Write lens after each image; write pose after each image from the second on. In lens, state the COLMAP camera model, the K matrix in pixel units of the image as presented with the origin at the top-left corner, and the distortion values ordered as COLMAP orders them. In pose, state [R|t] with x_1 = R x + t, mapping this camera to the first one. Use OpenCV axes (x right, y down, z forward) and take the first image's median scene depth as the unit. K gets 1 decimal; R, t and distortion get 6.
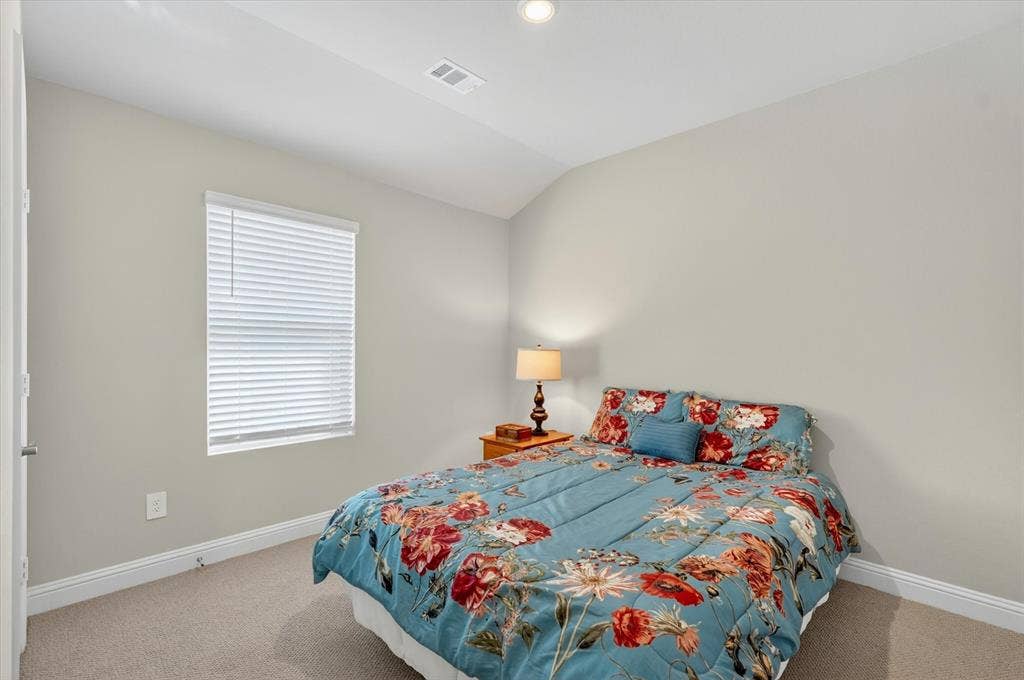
lens RADIAL K [[455.8, 0, 512.5], [0, 455.8, 343.1], [0, 0, 1]] dist [-0.005654, 0.000153]
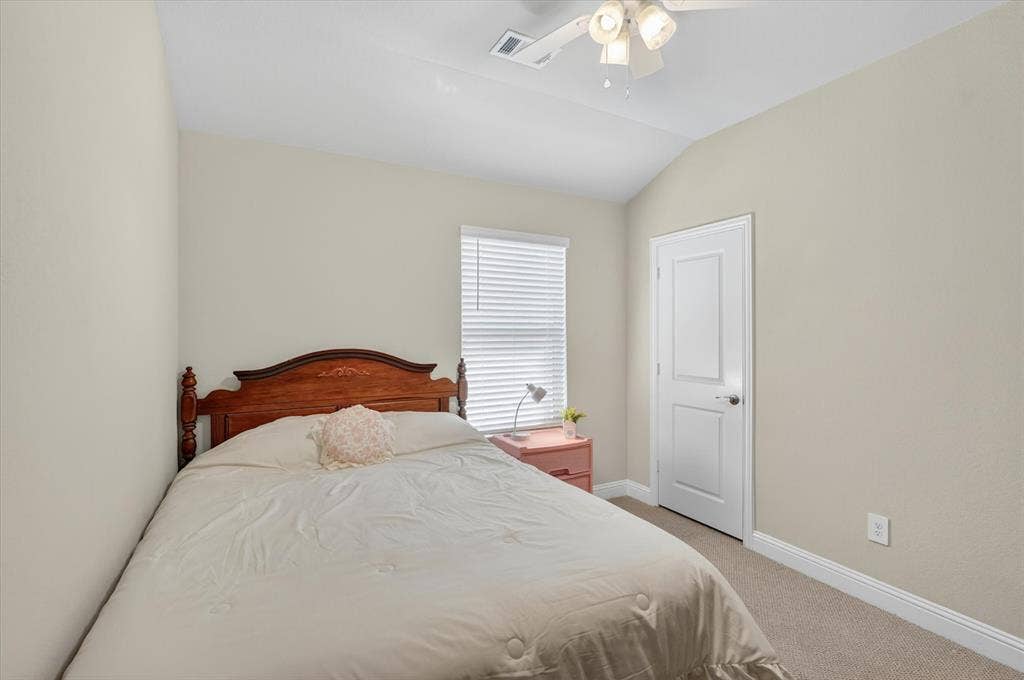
lens RADIAL K [[455.8, 0, 512.5], [0, 455.8, 343.1], [0, 0, 1]] dist [-0.005654, 0.000153]
pose [[0.952300, -0.026223, -0.304035, -0.187008], [0.026924, 0.999636, -0.001886, -0.011917], [0.303974, -0.006390, 0.952659, -0.140440]]
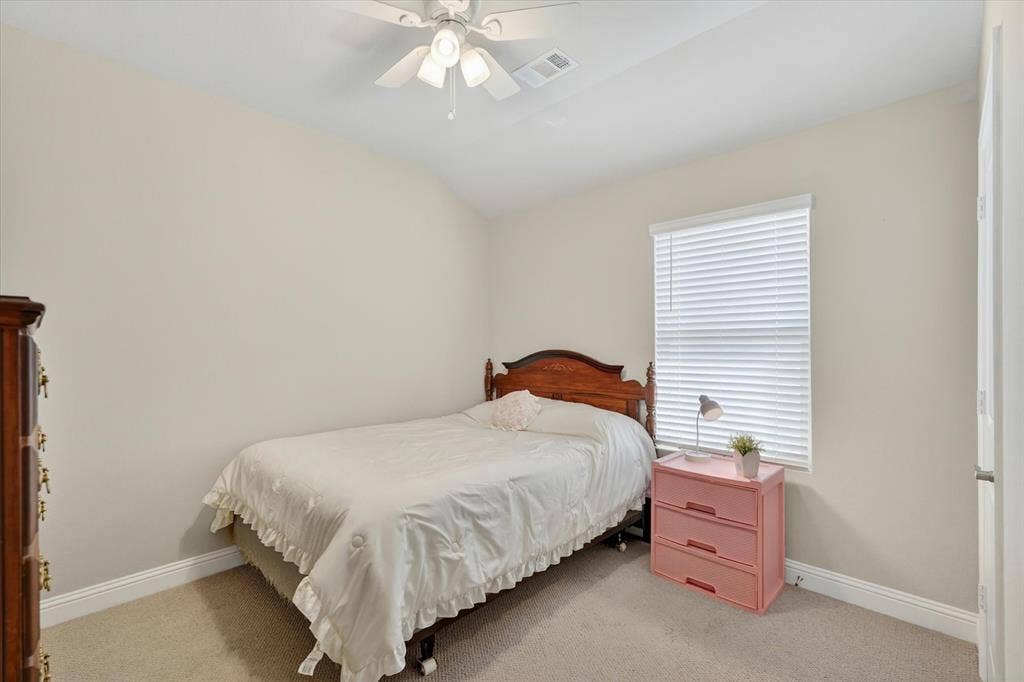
lens RADIAL K [[455.8, 0, 512.5], [0, 455.8, 344.1], [0, 0, 1]] dist [-0.005654, 0.000153]
pose [[-0.008736, -0.024163, -0.999670, 0.561558], [0.000663, 0.999708, -0.024170, 0.006432], [0.999962, -0.000874, -0.008718, 0.698467]]
